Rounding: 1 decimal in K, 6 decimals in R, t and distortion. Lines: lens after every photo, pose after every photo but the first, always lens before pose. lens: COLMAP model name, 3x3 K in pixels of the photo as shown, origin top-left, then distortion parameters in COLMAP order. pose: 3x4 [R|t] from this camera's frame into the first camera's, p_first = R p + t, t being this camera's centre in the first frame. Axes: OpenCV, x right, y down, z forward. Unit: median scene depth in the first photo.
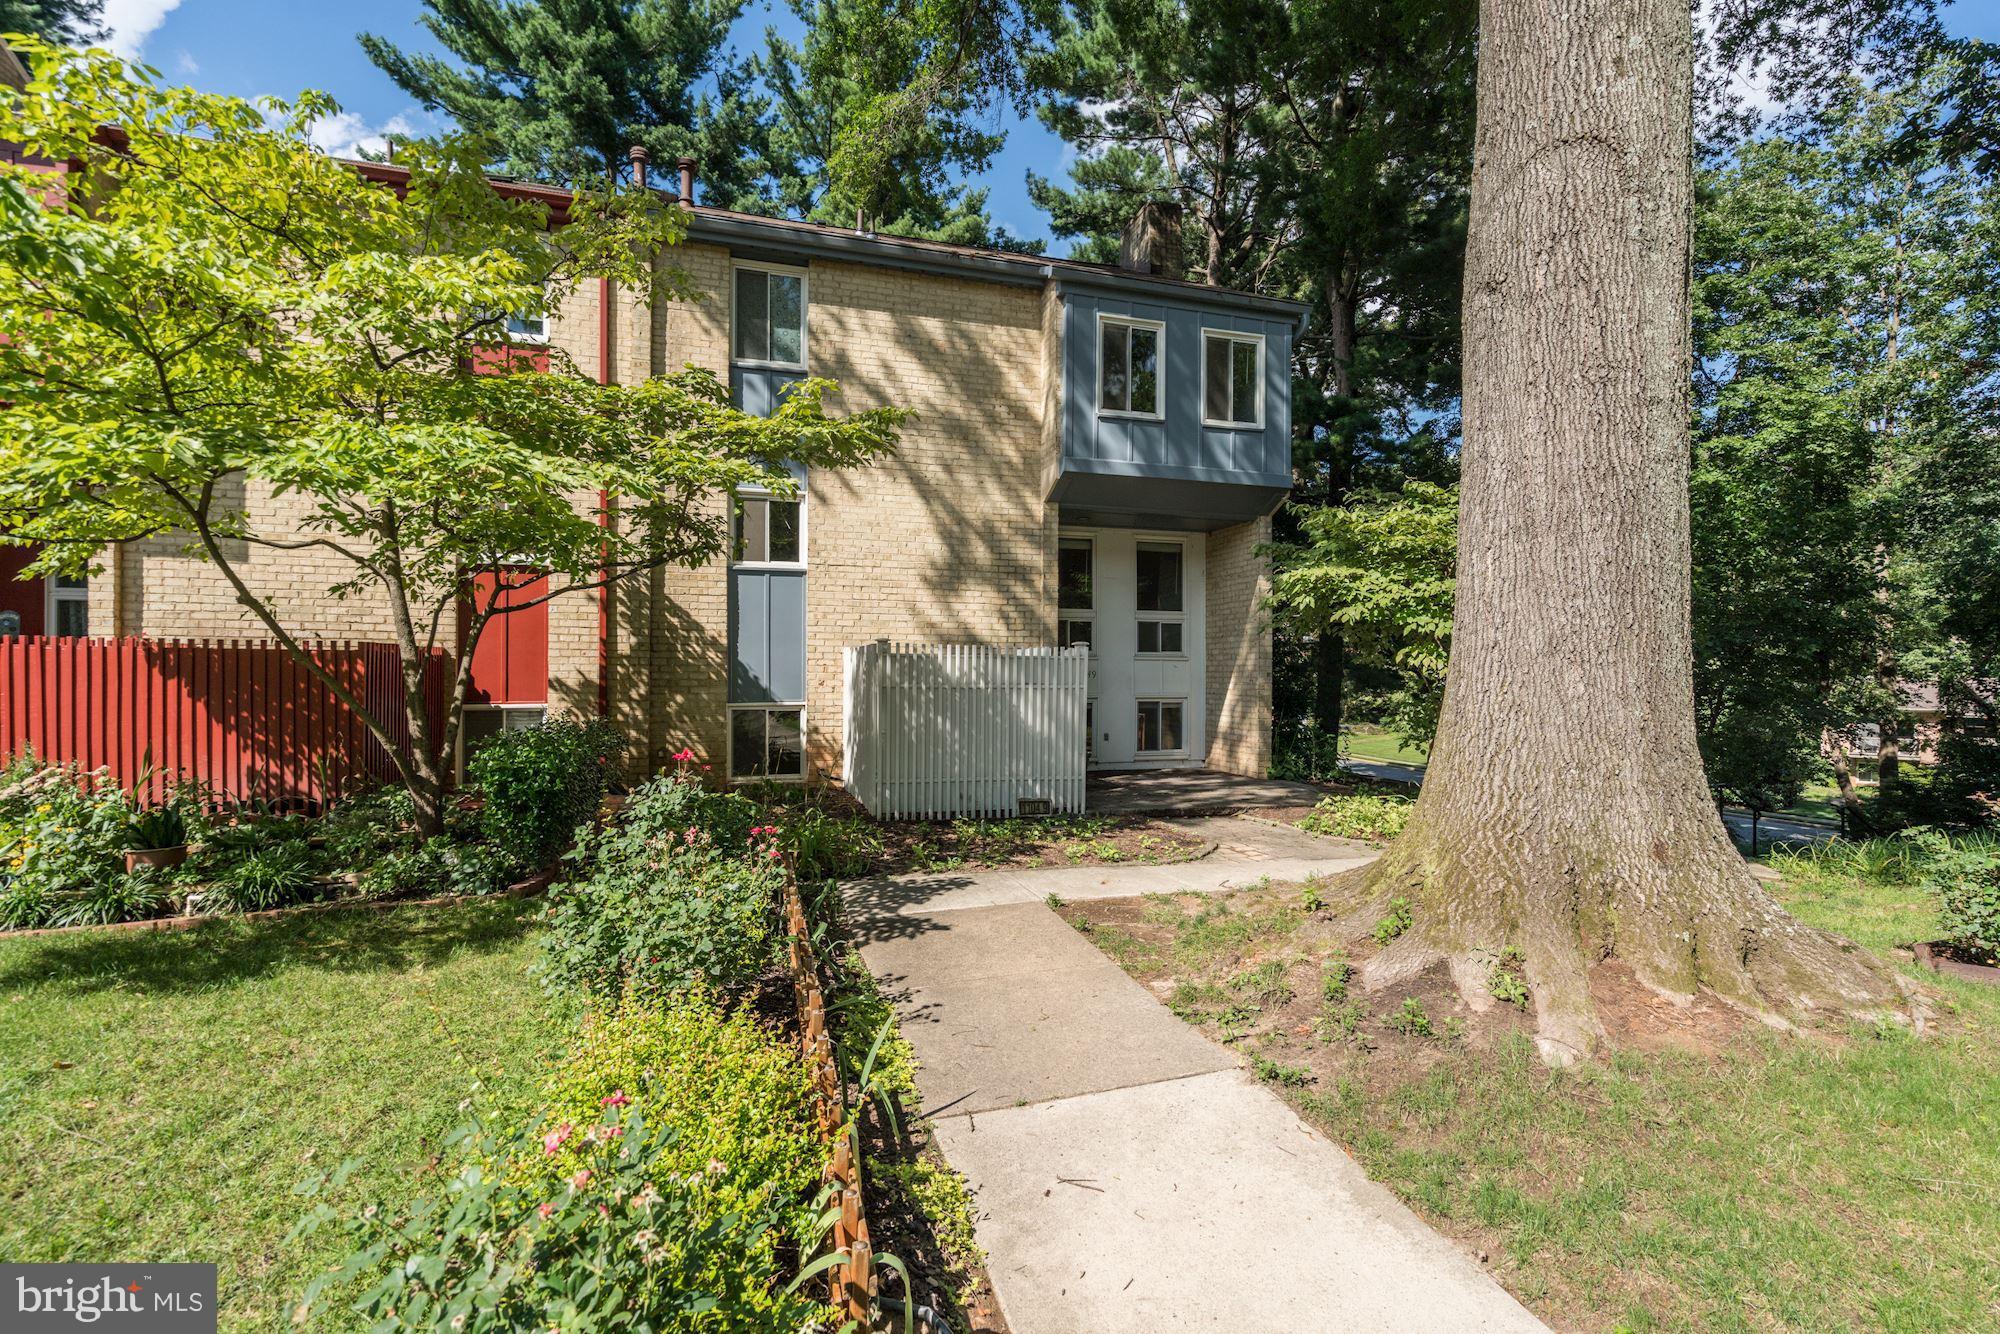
lens RADIAL K [[911.3, 0, 1000.0], [0, 911.3, 667.0], [0, 0, 1]] dist [-0.028298, 0.005264]
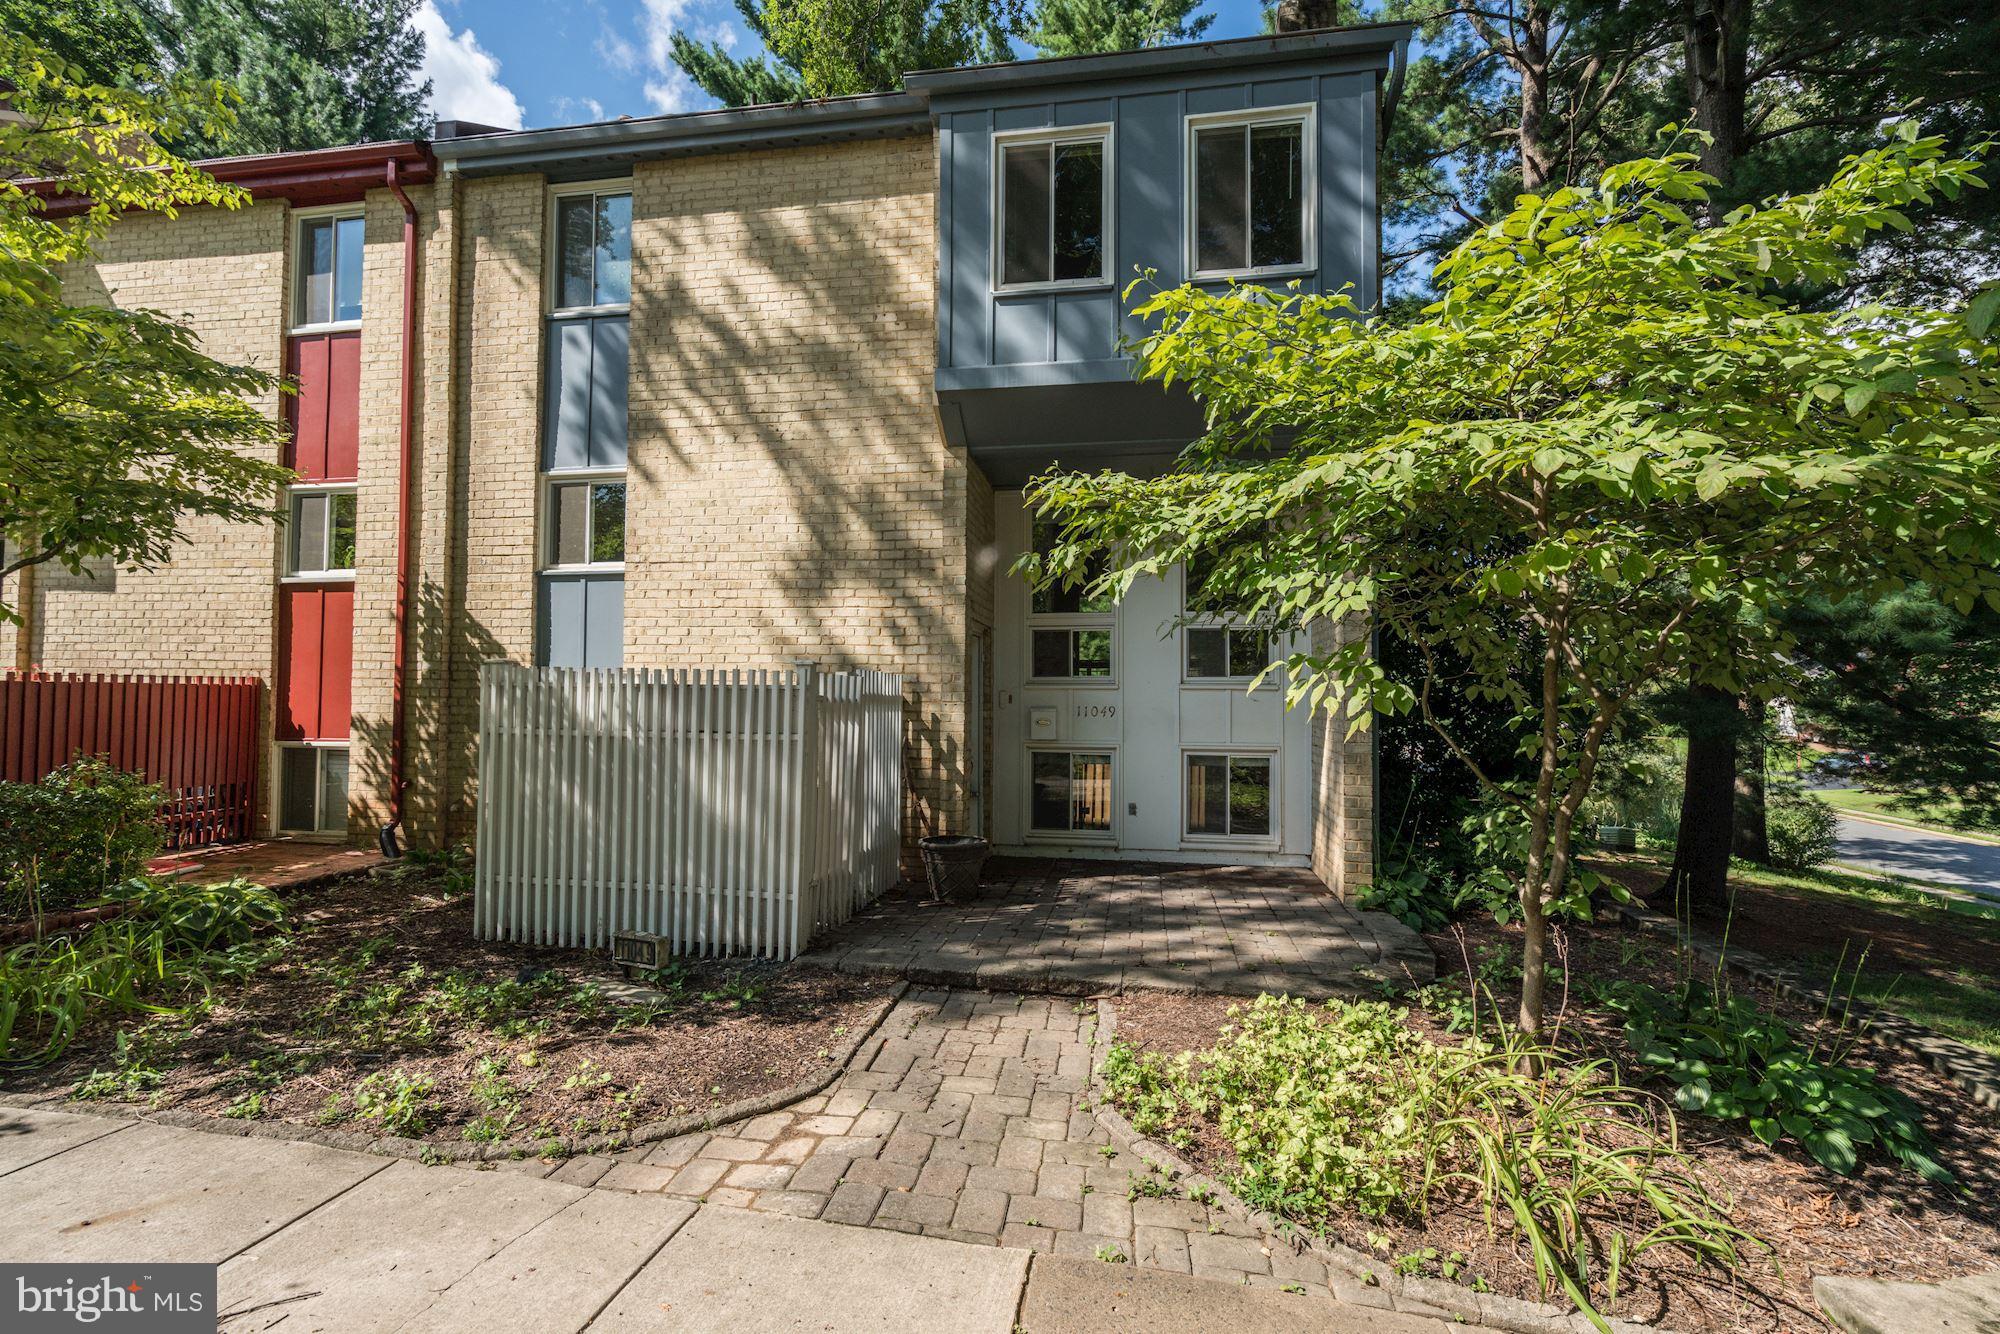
lens RADIAL K [[878.6, 0, 1000.0], [0, 878.6, 667.0], [0, 0, 1]] dist [-0.001870, -0.000351]
pose [[0.894536, -0.012836, -0.446812, 0.377342], [-0.002589, 0.999422, -0.033894, -0.003498], [0.446989, 0.031476, 0.893985, 0.475983]]
